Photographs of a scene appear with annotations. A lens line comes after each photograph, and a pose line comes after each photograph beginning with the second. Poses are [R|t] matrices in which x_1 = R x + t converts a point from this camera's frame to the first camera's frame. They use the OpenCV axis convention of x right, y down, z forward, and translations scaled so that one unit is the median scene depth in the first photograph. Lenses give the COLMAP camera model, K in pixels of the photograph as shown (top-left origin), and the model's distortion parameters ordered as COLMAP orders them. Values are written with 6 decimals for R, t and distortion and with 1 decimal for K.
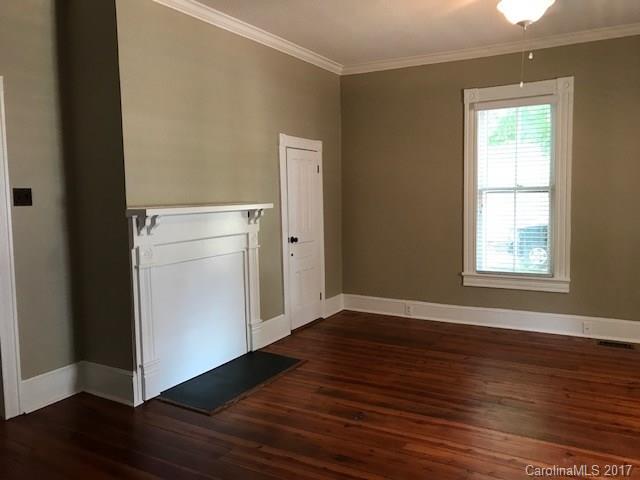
lens RADIAL K [[531.2, 0, 320.0], [0, 531.2, 240.0], [0, 0, 1]] dist [0.031404, -0.015296]
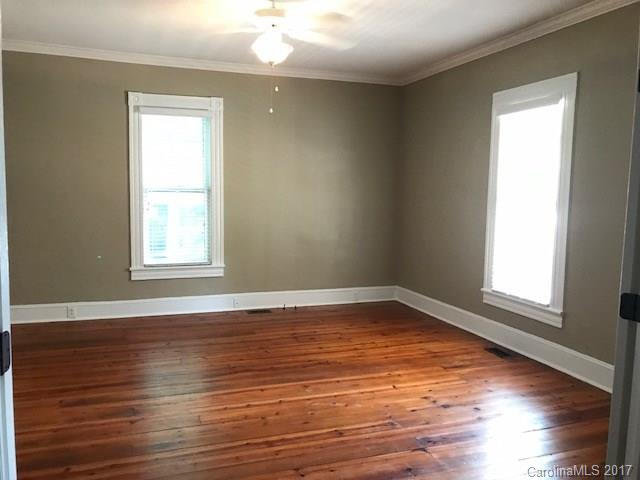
lens RADIAL K [[531.2, 0, 320.0], [0, 531.2, 240.0], [0, 0, 1]] dist [0.031404, -0.015296]
pose [[0.654076, -0.045820, 0.755039, -0.297665], [0.041669, 0.998831, 0.024517, -0.003319], [-0.755280, 0.015426, 0.655221, 0.042417]]
